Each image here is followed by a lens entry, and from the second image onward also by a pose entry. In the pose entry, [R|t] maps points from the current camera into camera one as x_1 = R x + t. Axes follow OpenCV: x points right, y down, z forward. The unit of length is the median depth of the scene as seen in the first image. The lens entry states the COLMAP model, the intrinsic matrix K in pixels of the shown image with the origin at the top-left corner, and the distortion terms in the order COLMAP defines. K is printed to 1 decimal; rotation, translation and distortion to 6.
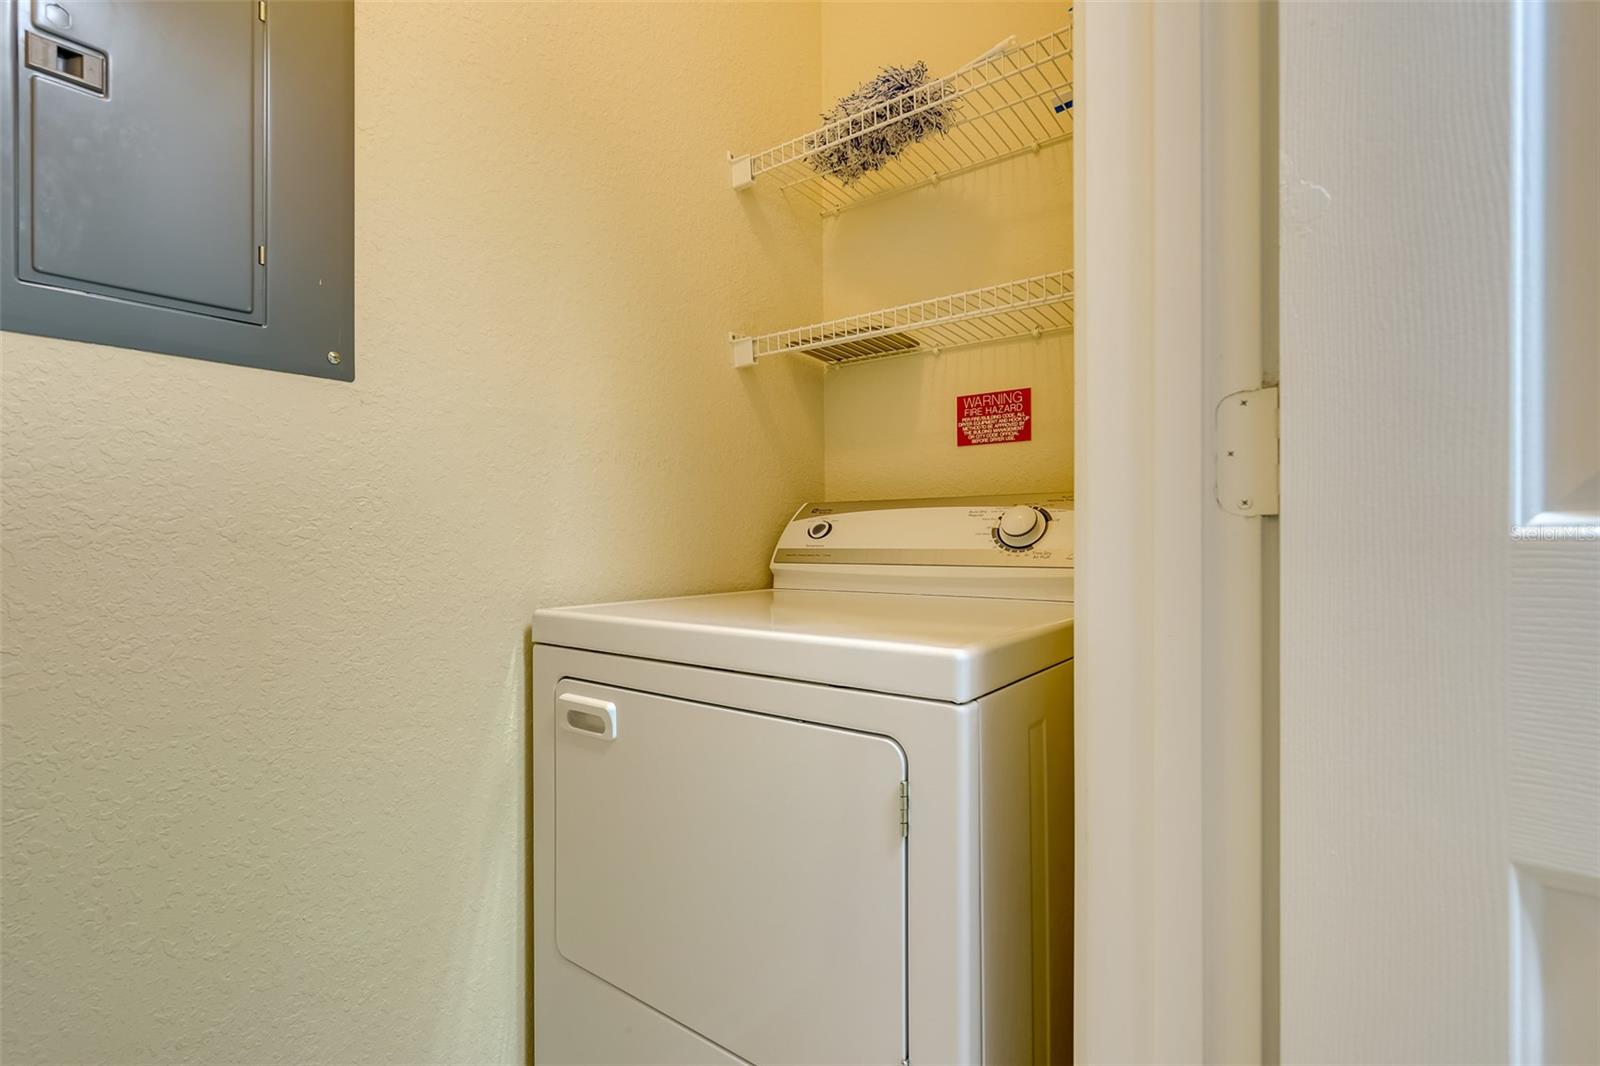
lens RADIAL K [[744.7, 0, 786.0], [0, 744.7, 540.2], [0, 0, 1]] dist [-0.004863, 0.003017]
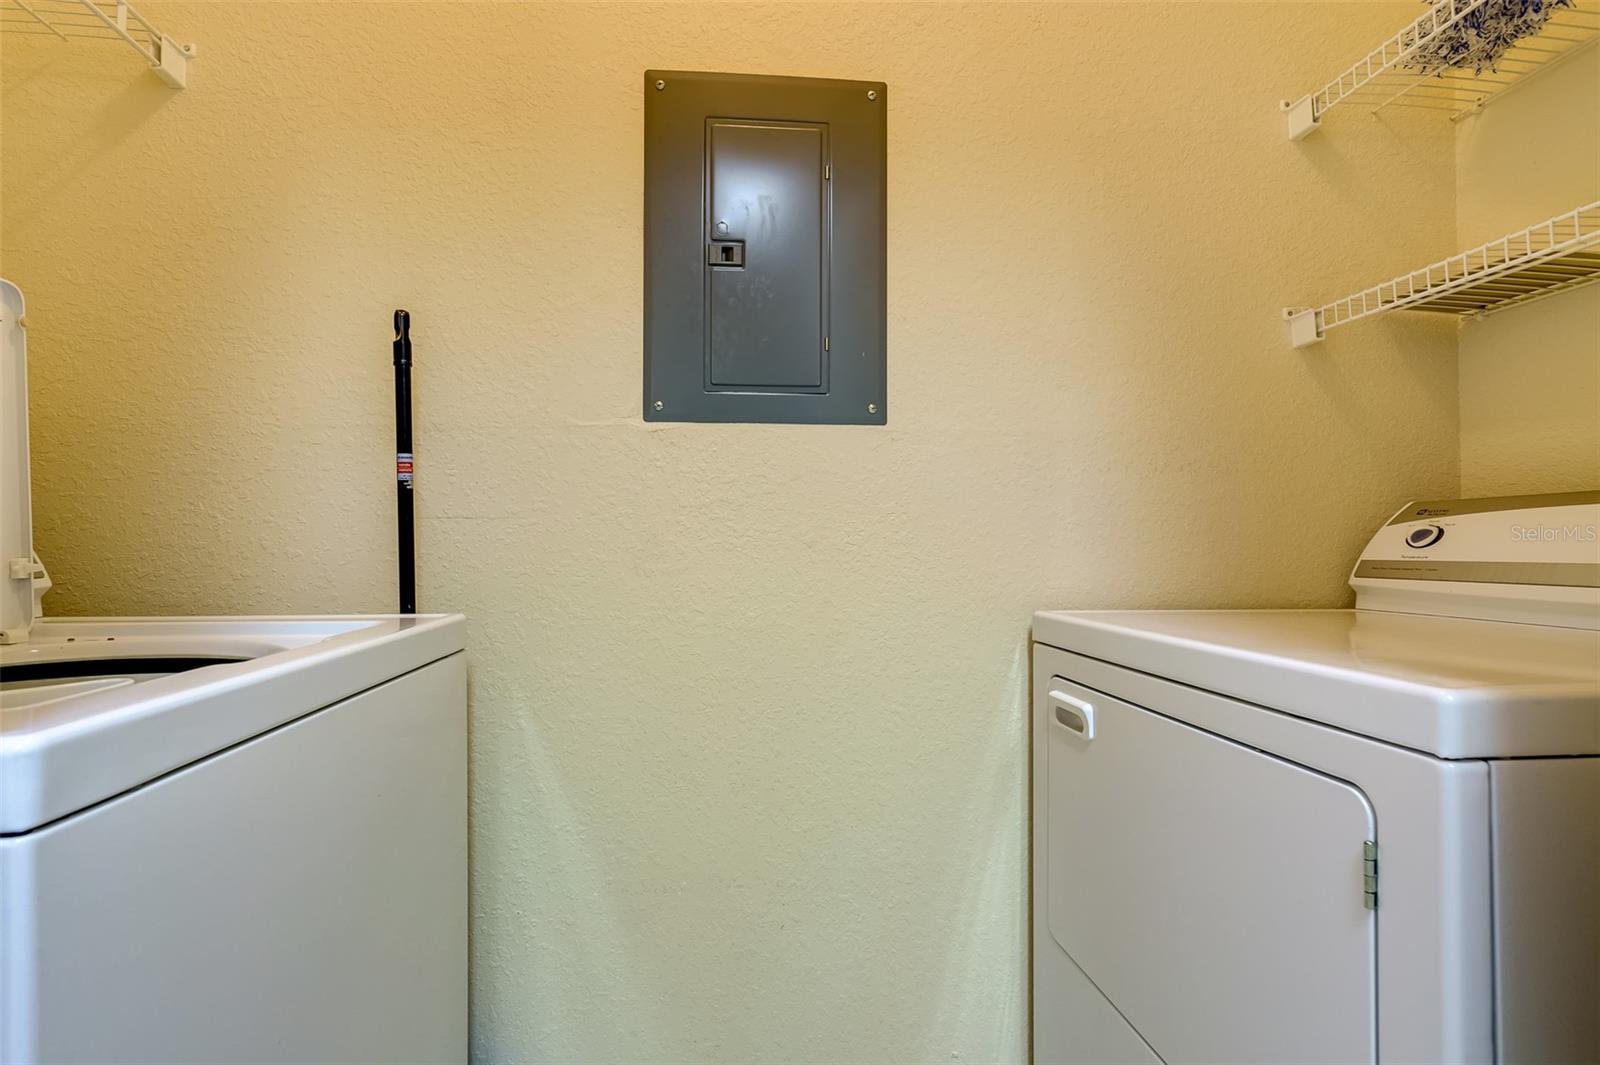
lens RADIAL K [[744.7, 0, 766.9], [0, 744.7, 542.2], [0, 0, 1]] dist [-0.004863, 0.003017]
pose [[0.683354, 0.000796, -0.730087, 0.217990], [-0.006262, 0.999969, -0.004771, -0.000144], [0.730060, 0.007832, 0.683338, -0.038600]]
